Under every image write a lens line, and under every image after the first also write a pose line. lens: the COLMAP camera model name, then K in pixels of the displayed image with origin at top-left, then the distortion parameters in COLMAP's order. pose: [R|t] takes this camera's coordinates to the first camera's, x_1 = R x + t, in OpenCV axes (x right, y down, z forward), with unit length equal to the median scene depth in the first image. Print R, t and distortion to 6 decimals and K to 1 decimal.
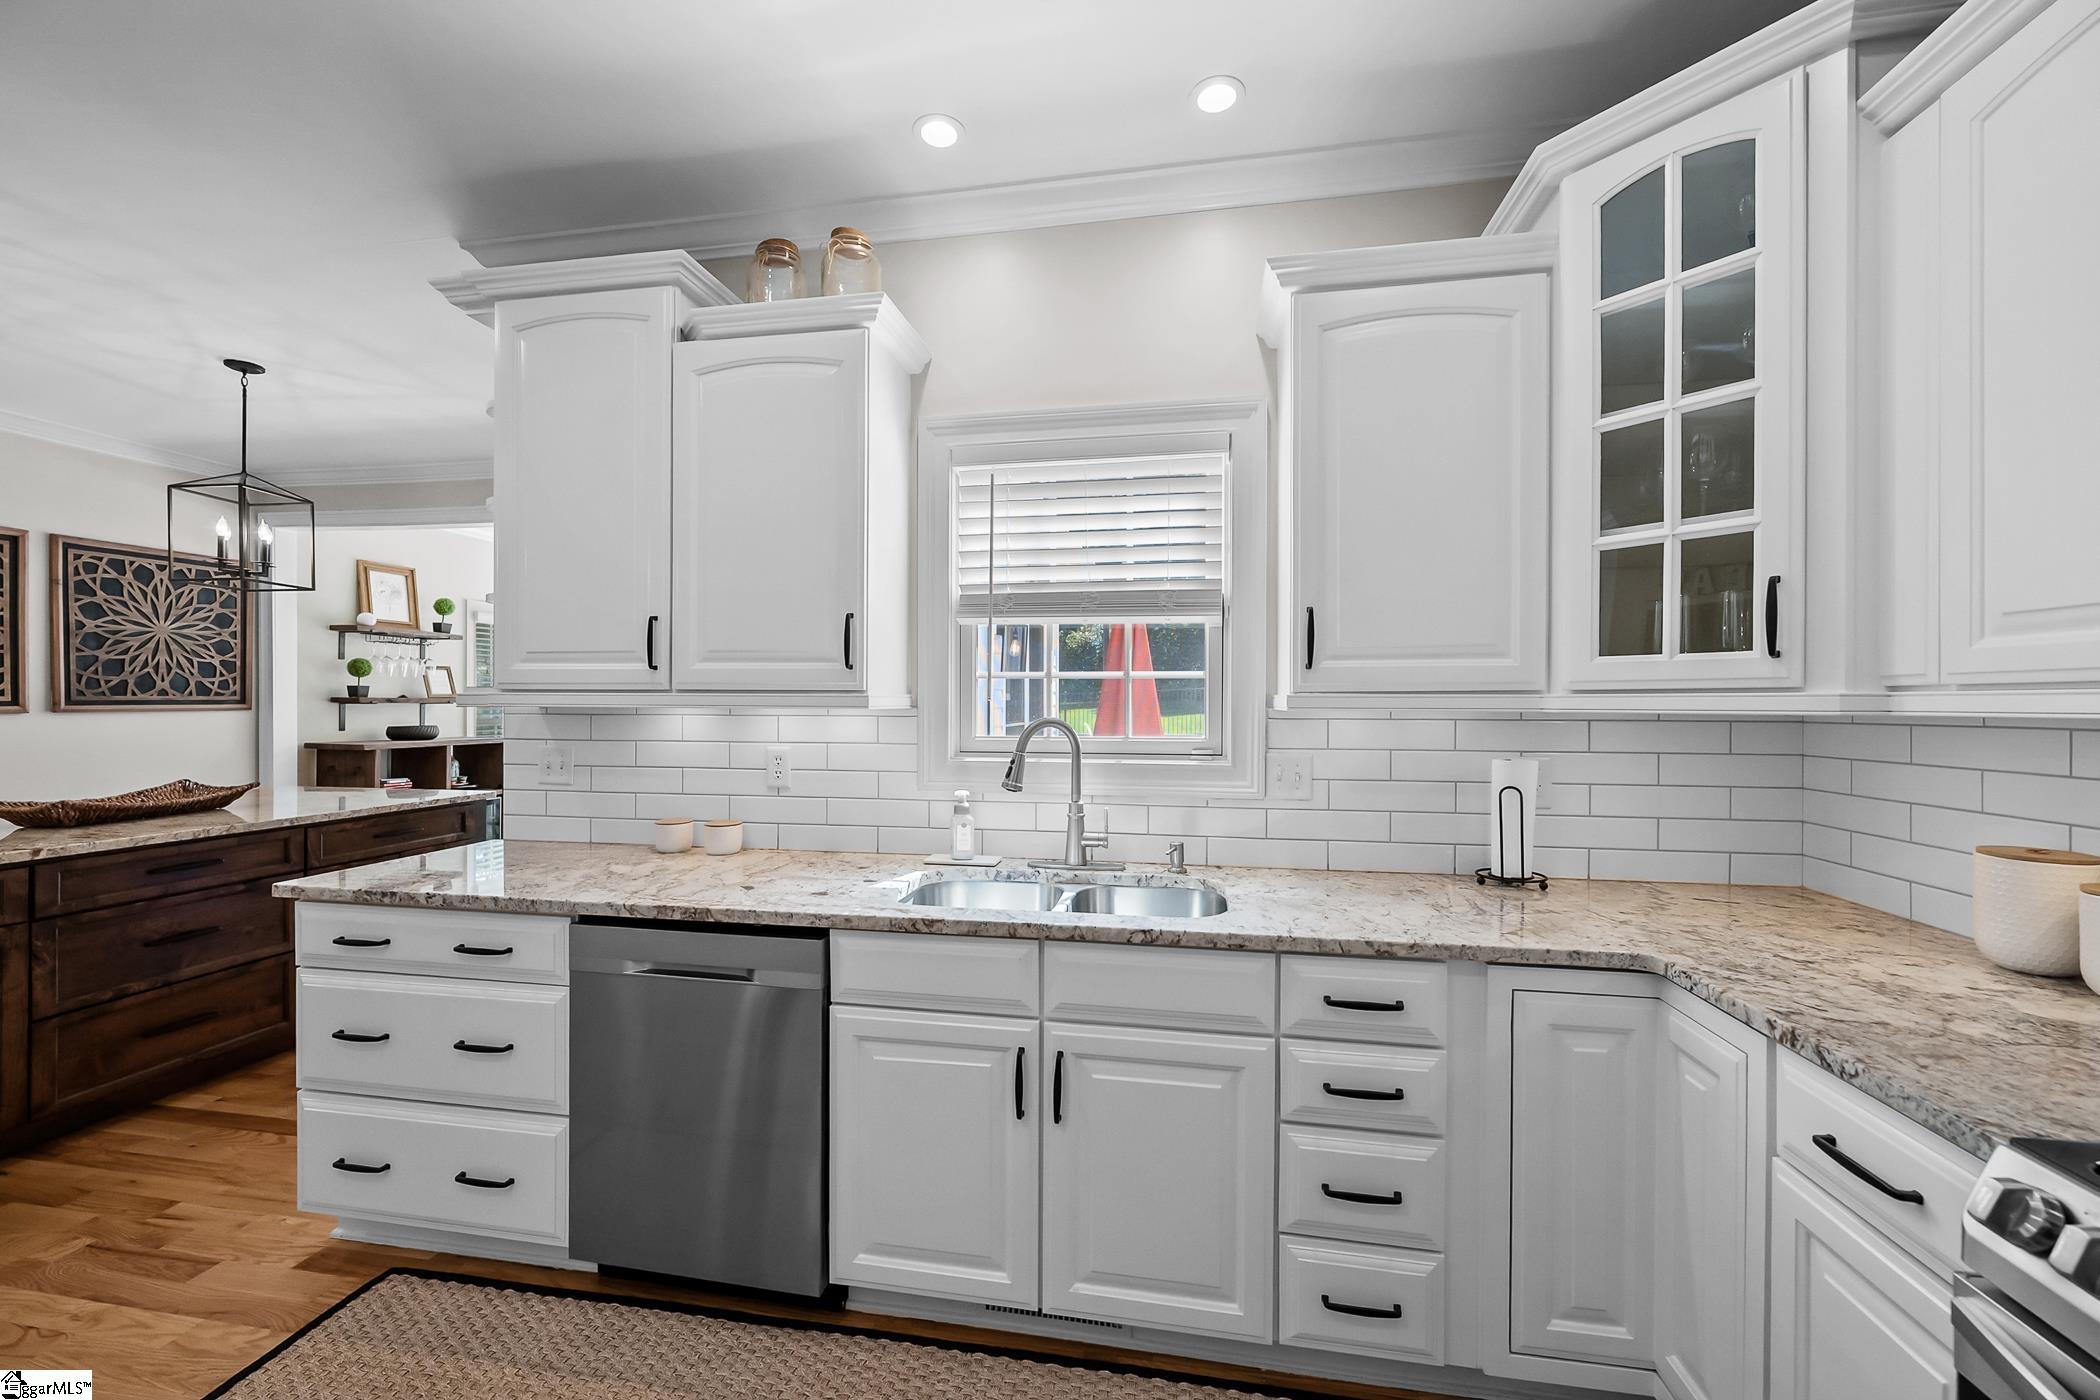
lens RADIAL K [[832.6, 0, 1047.2], [0, 832.6, 704.9], [0, 0, 1]] dist [-0.002194, 0.000552]
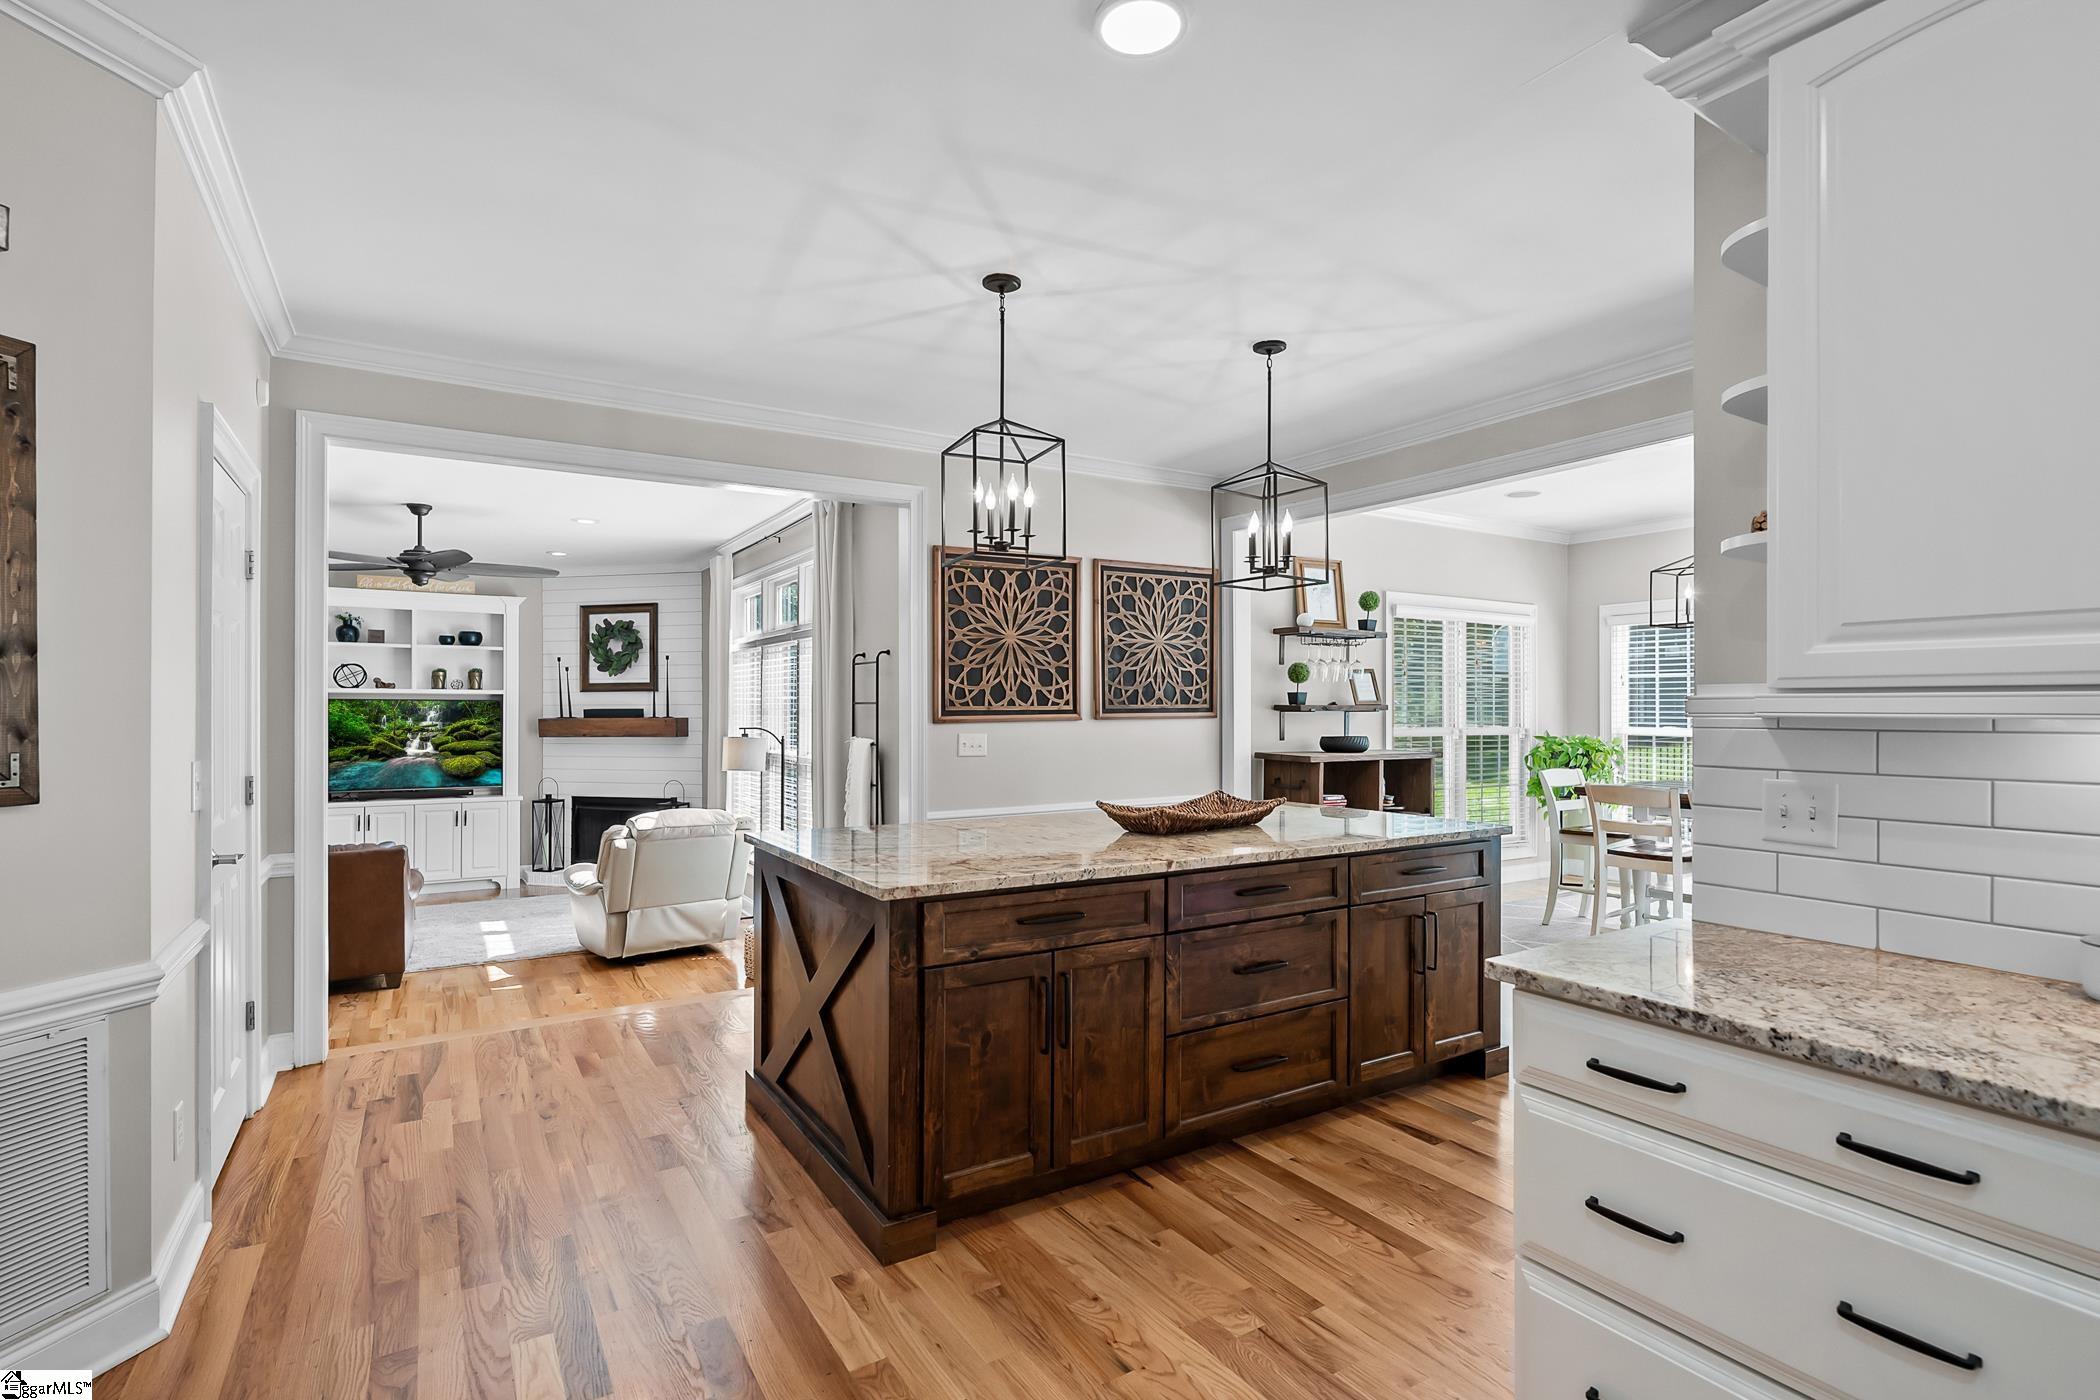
lens RADIAL K [[998.4, 0, 1044.7], [0, 998.4, 707.8], [0, 0, 1]] dist [-0.006332, -0.000209]
pose [[0.669860, -0.003278, -0.742480, -0.229556], [-0.000698, 0.999987, -0.005044, -0.000186], [0.742487, 0.003896, 0.669849, 0.054113]]
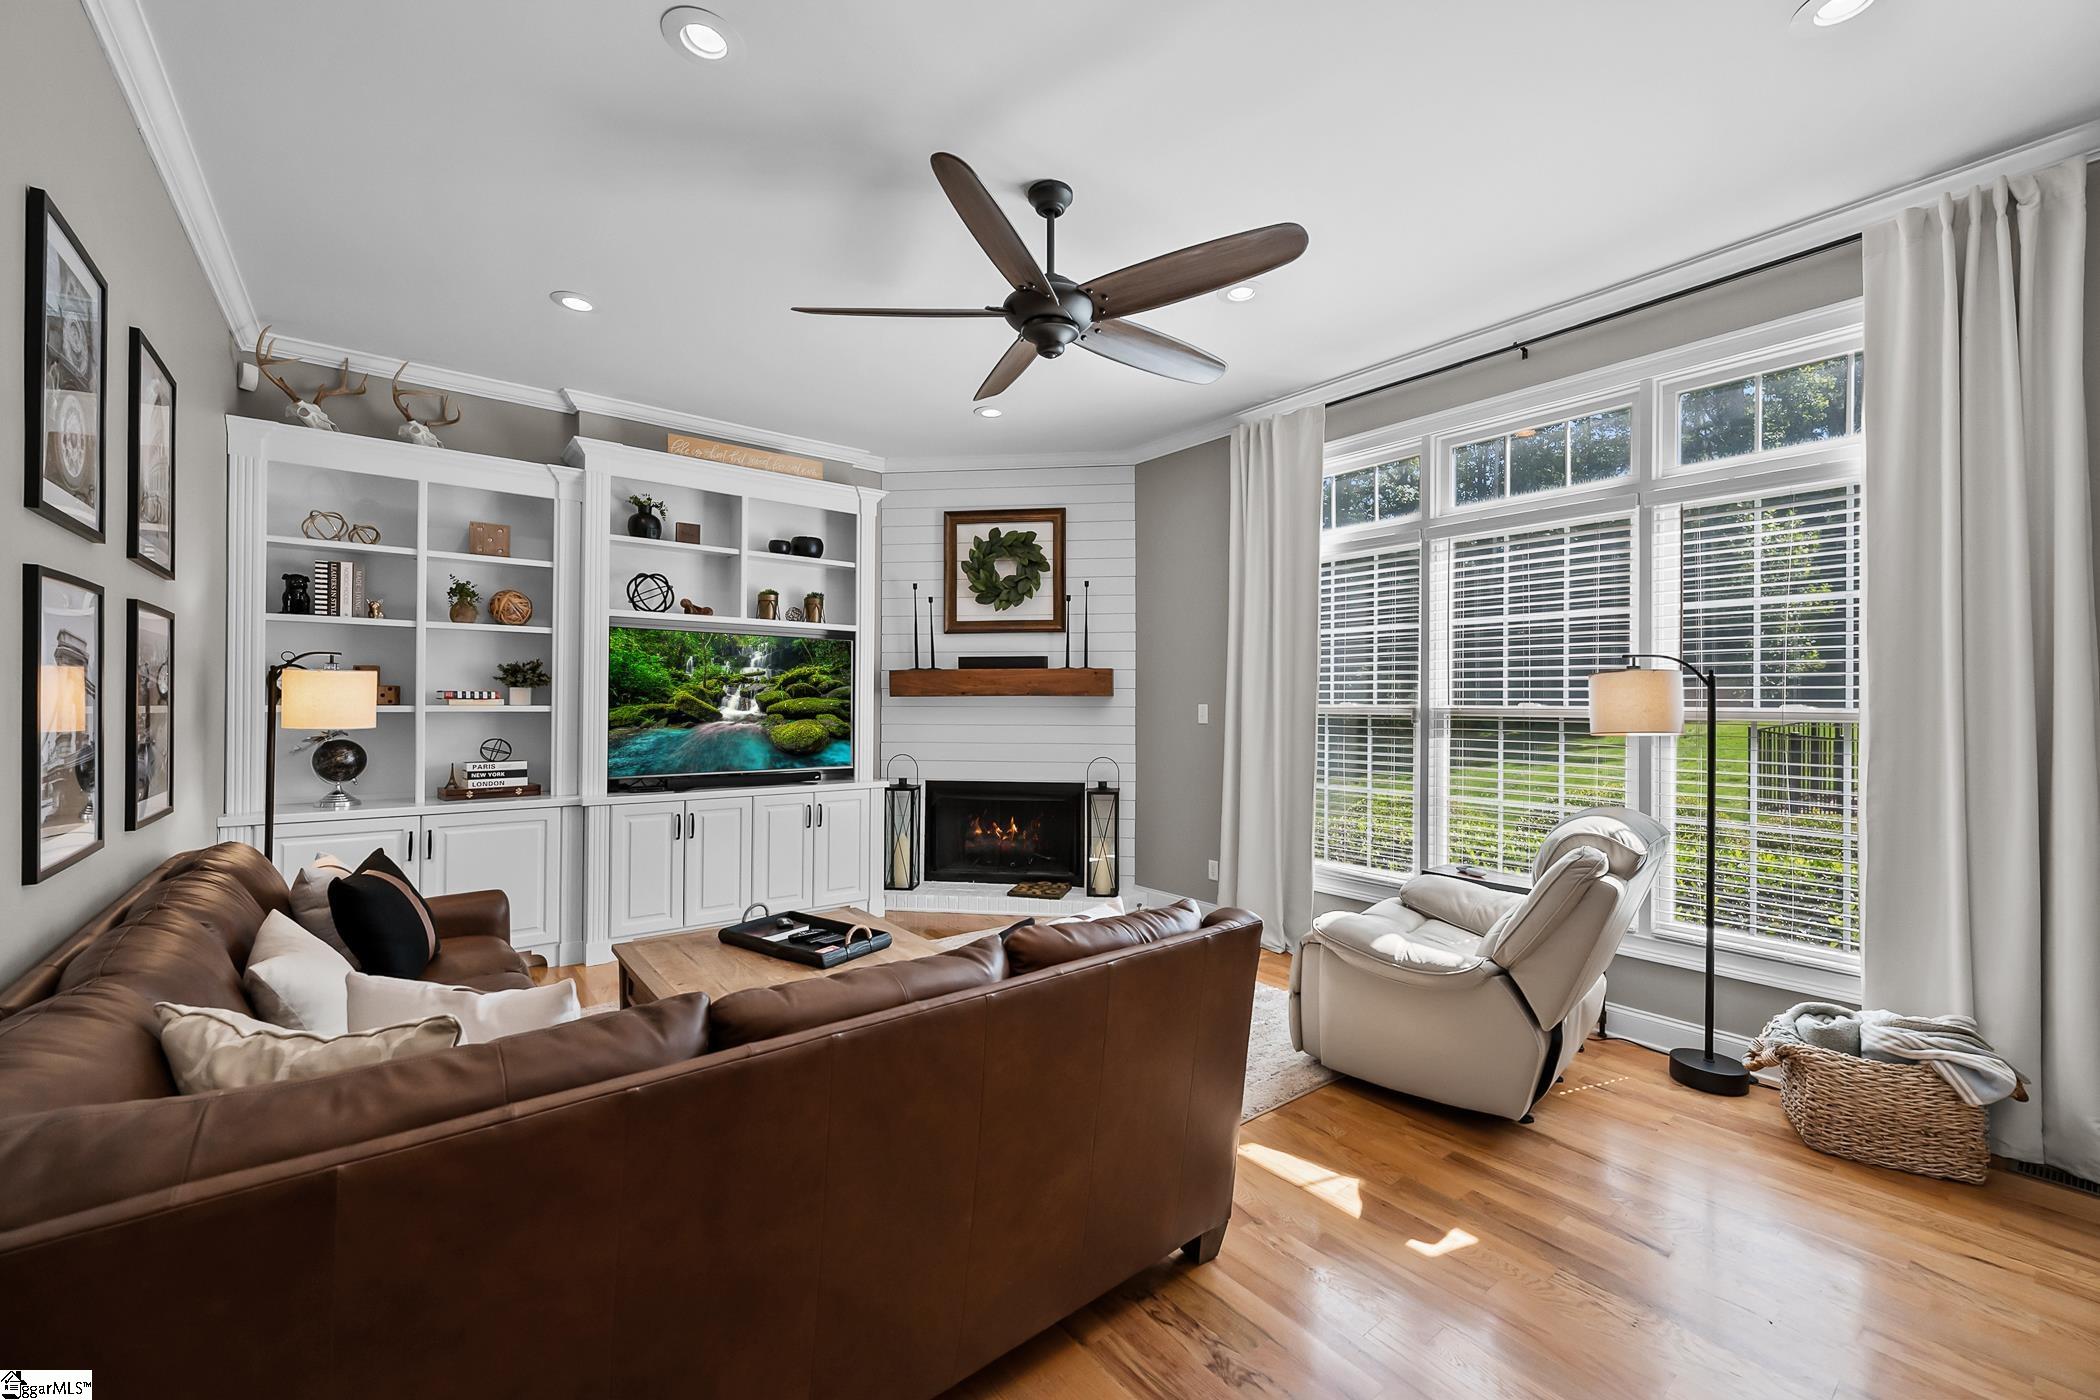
lens RADIAL K [[832.6, 0, 1045.9], [0, 832.6, 683.2], [0, 0, 1]] dist [-0.002194, 0.000552]
pose [[0.746671, -0.011420, -0.665096, -1.480524], [-0.009146, 0.999582, -0.027430, 0.062697], [0.665131, 0.026564, 0.746254, -0.083330]]
